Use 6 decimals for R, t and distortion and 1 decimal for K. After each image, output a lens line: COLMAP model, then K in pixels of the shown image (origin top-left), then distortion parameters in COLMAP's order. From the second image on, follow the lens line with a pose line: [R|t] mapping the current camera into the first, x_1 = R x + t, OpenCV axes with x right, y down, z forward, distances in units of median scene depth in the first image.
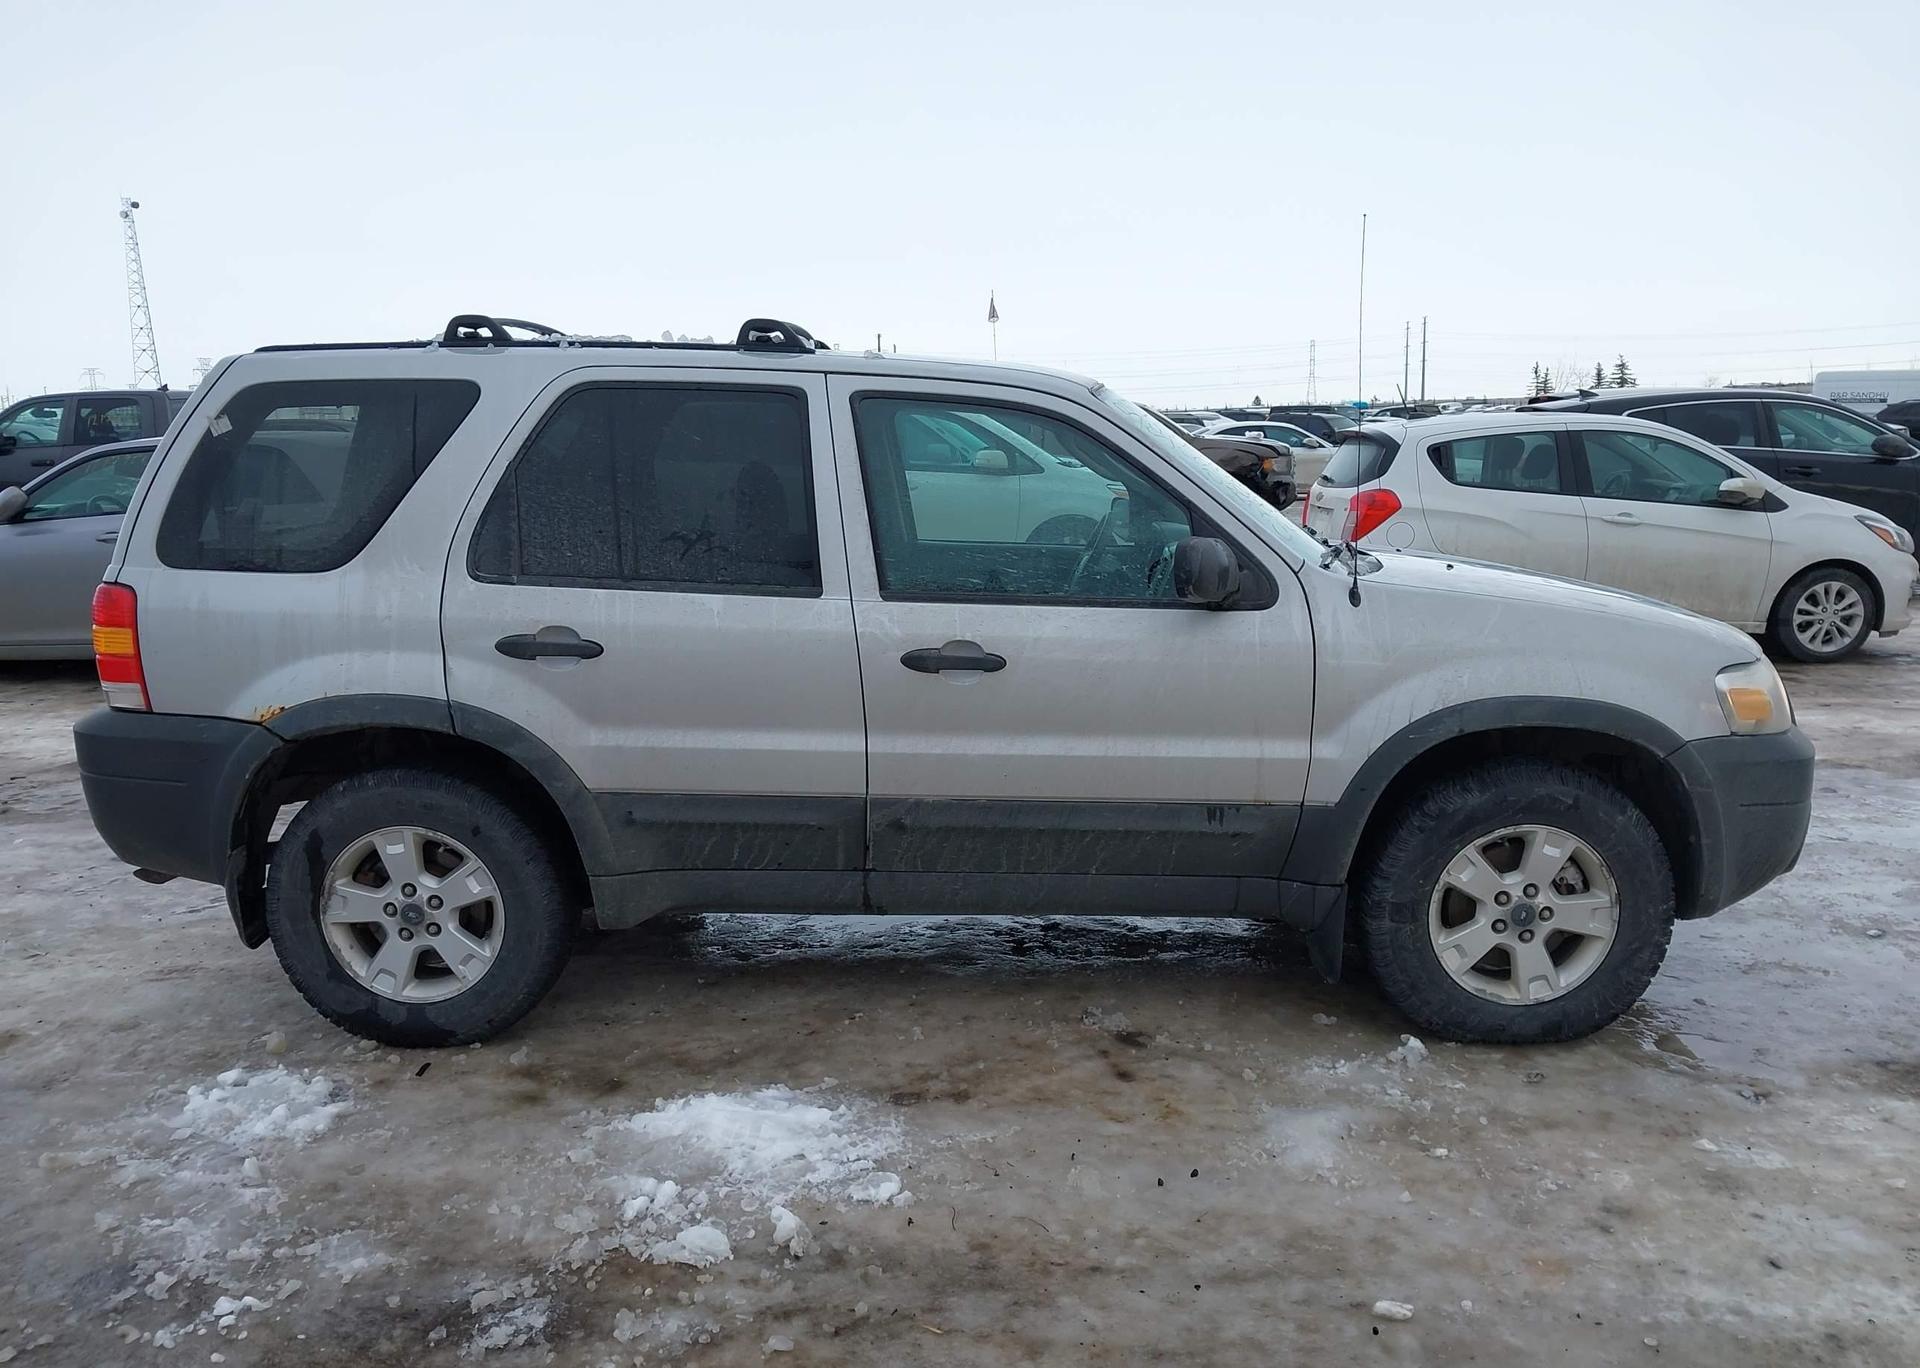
lens RADIAL K [[1525.9, 0, 955.9], [0, 1525.9, 690.9], [0, 0, 1]] dist [0.042430, -0.067080]
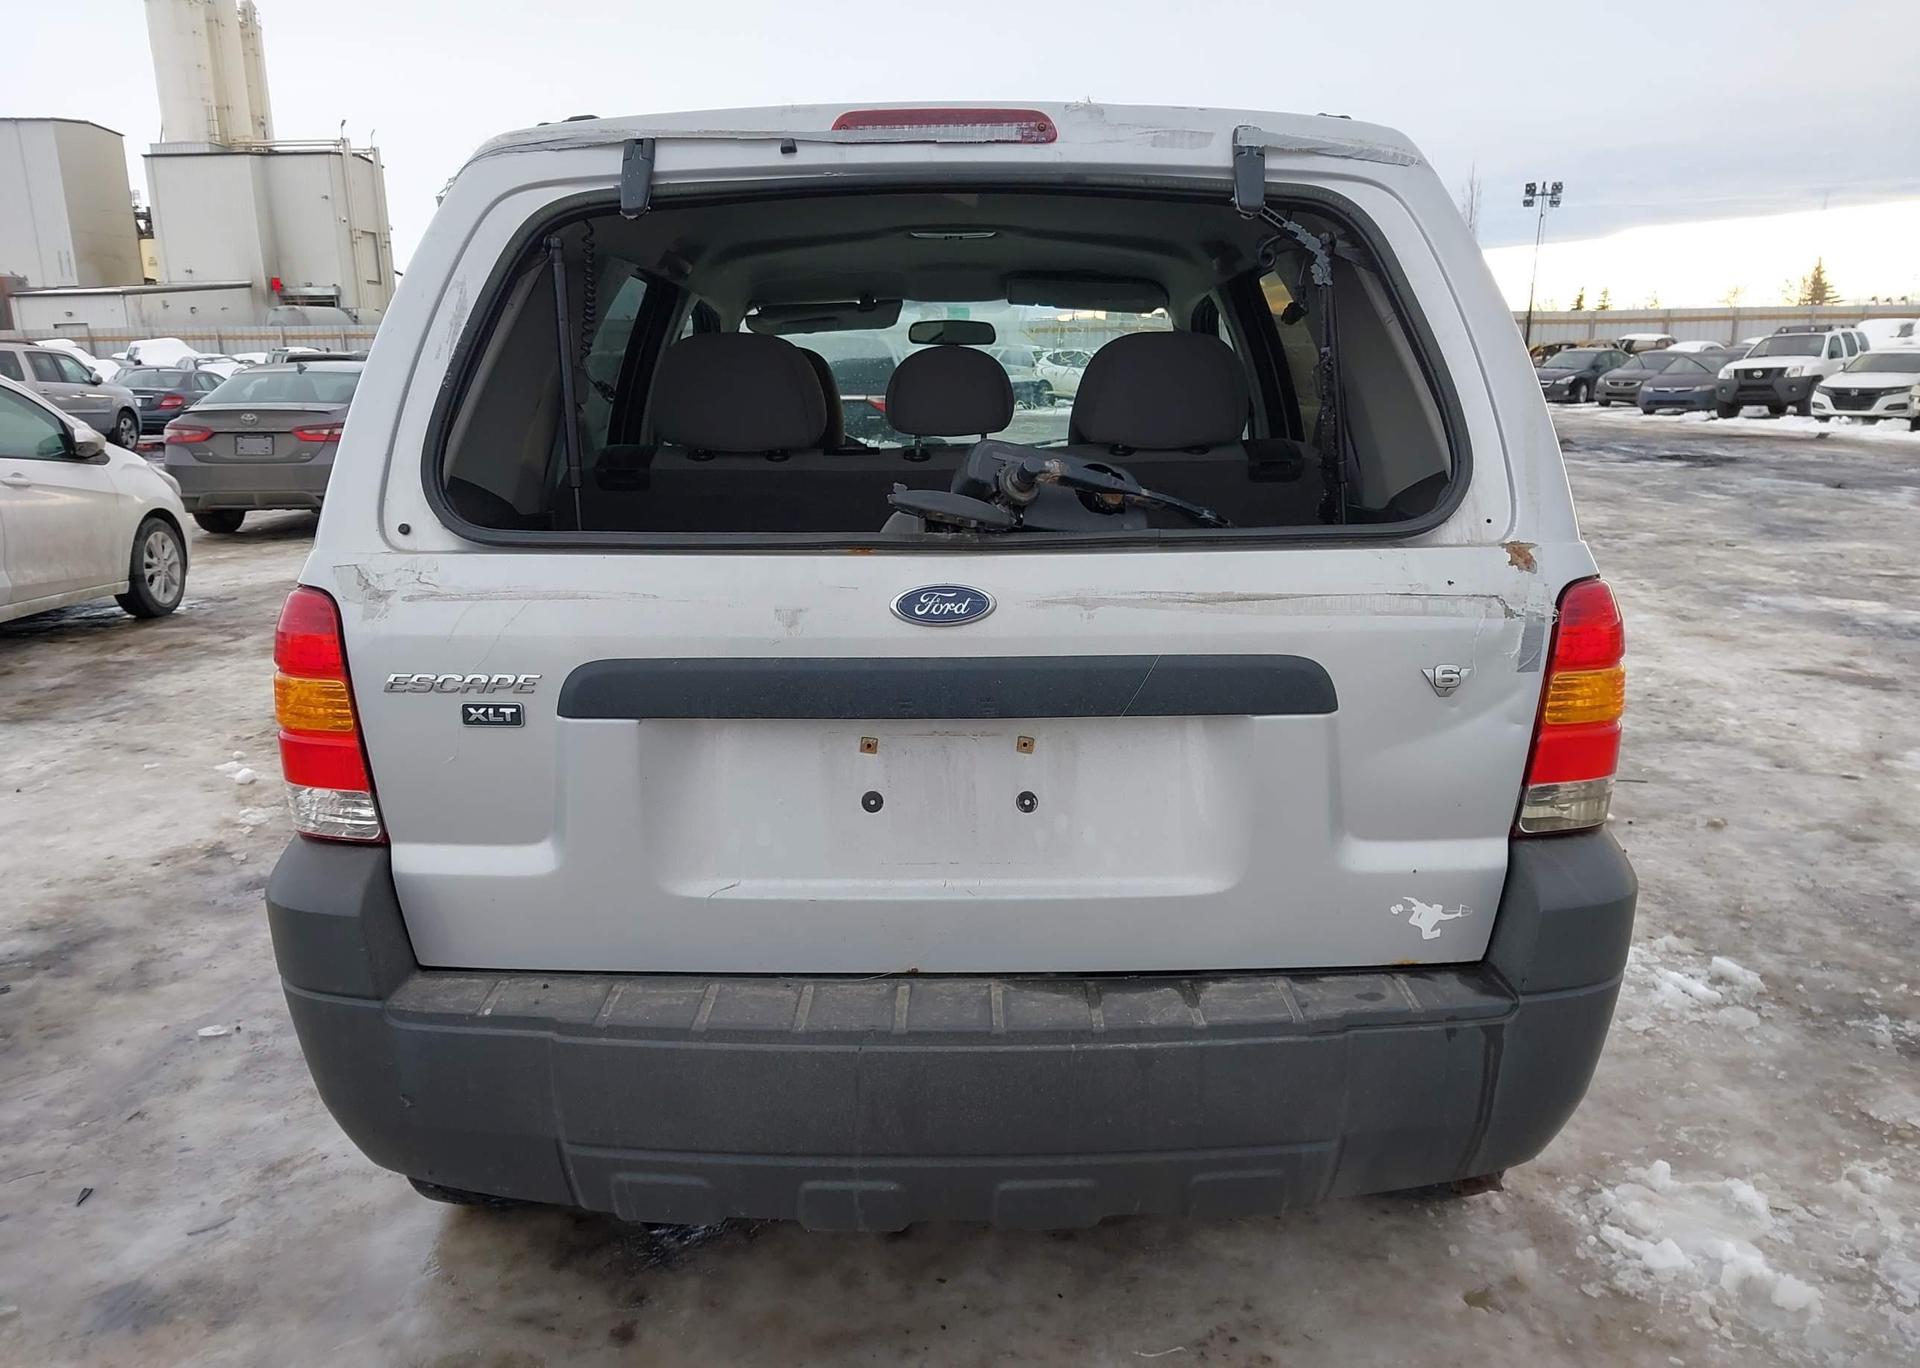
lens RADIAL K [[1525.9, 0, 955.9], [0, 1525.9, 690.9], [0, 0, 1]] dist [0.042430, -0.067080]
pose [[-0.026052, -0.191273, 0.981191, -1.054859], [0.180771, 0.964441, 0.192808, -0.171245], [-0.983180, 0.182394, 0.009451, 1.239506]]
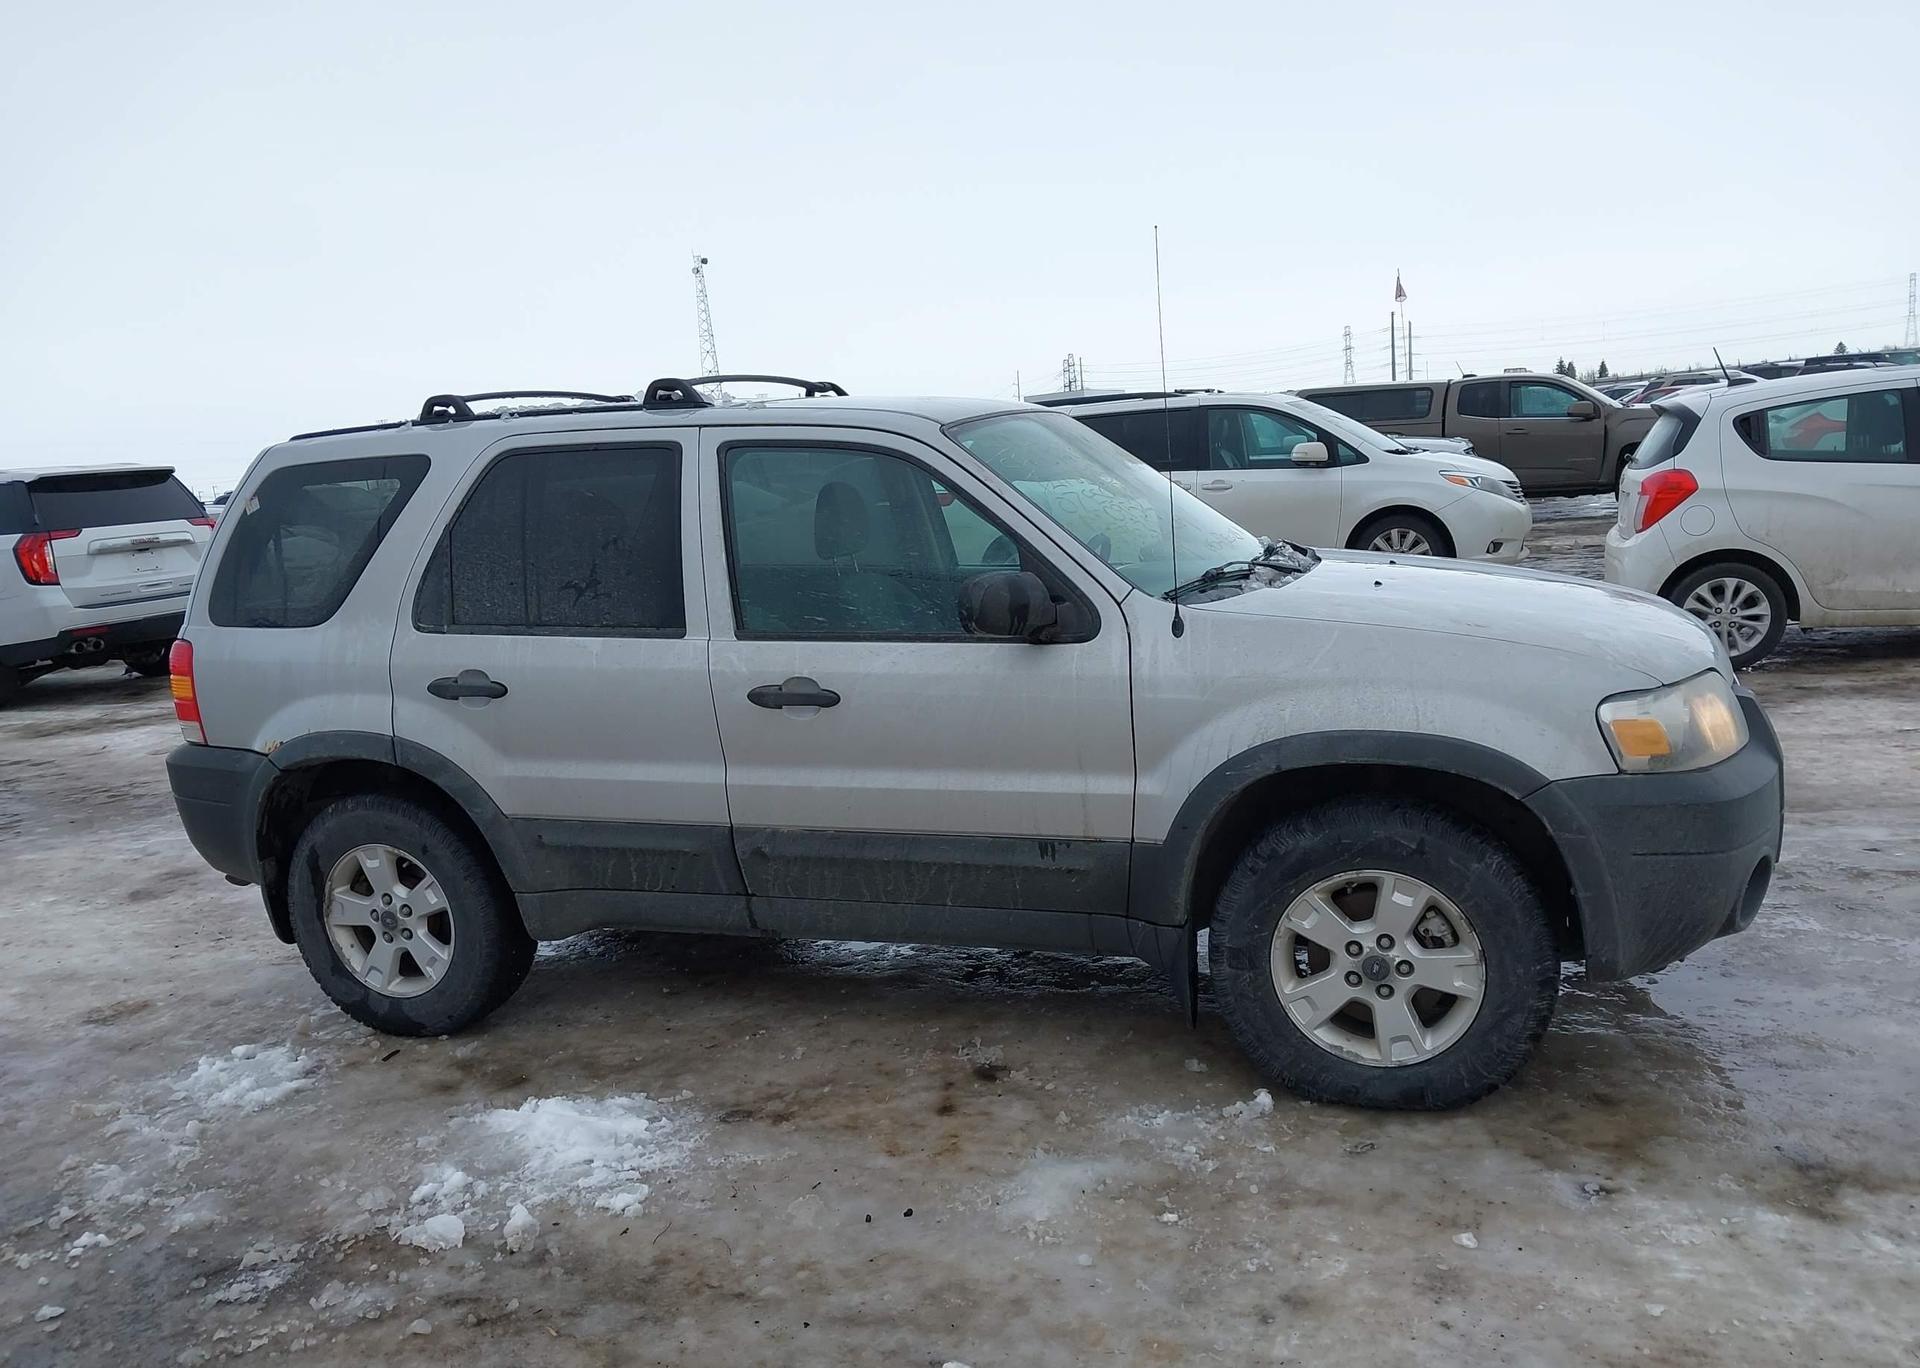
lens RADIAL K [[1524.6, 0, 946.3], [0, 1524.6, 684.7], [0, 0, 1]] dist [0.050645, -0.079591]
pose [[0.942557, -0.012504, -0.333811, 0.436437], [0.012150, 0.999921, -0.003149, -0.023143], [0.333824, -0.001087, 0.942635, 0.053732]]
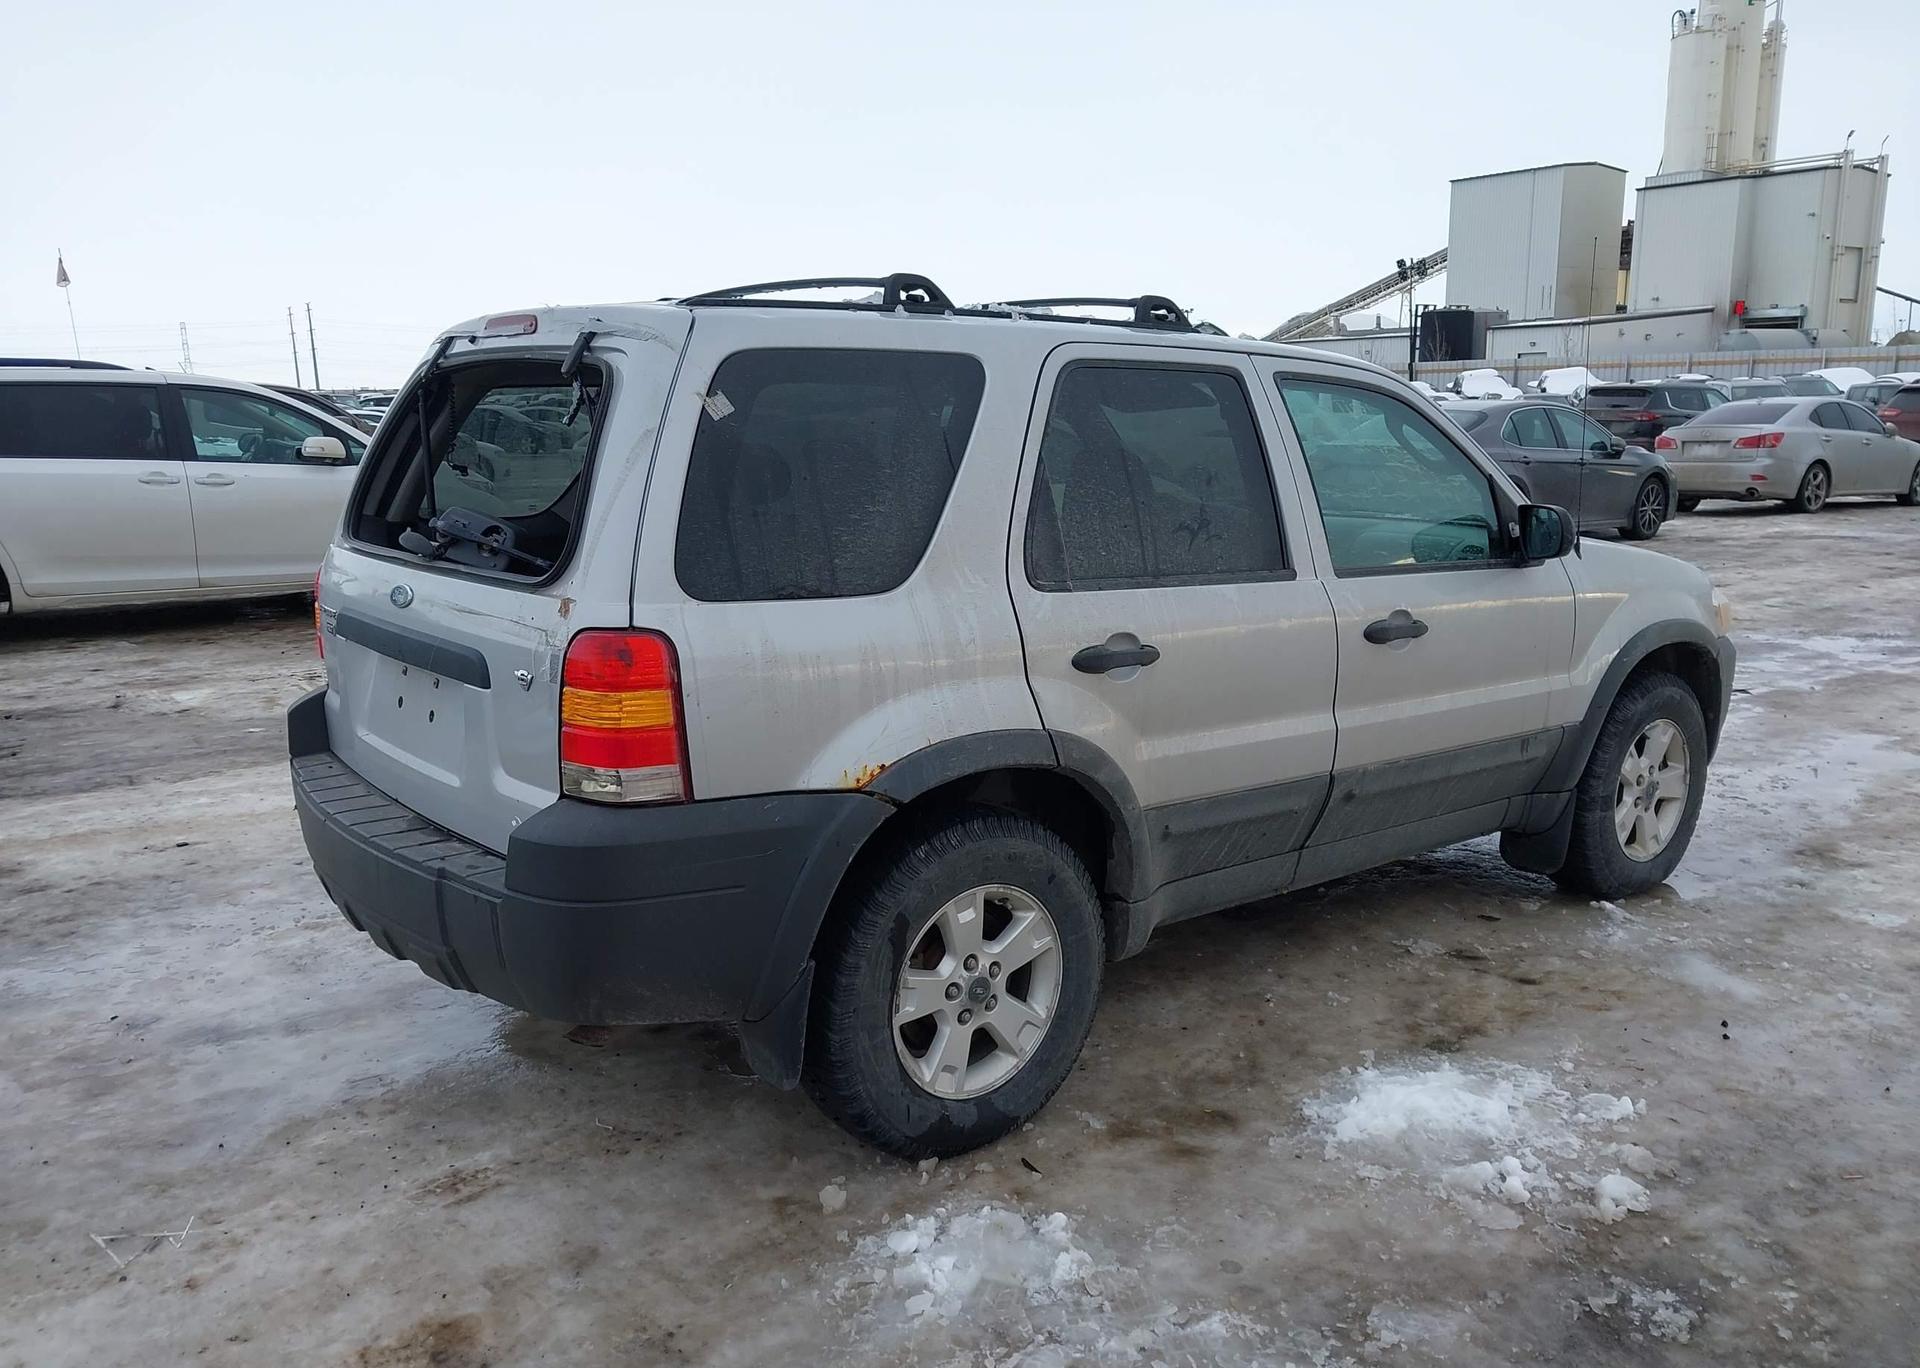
lens RADIAL K [[1525.9, 0, 955.9], [0, 1525.9, 690.9], [0, 0, 1]] dist [0.042430, -0.067080]
pose [[0.769980, -0.109610, 0.628583, -0.889265], [0.106124, 0.993413, 0.043231, -0.055876], [-0.629180, 0.033421, 0.776540, 0.360978]]
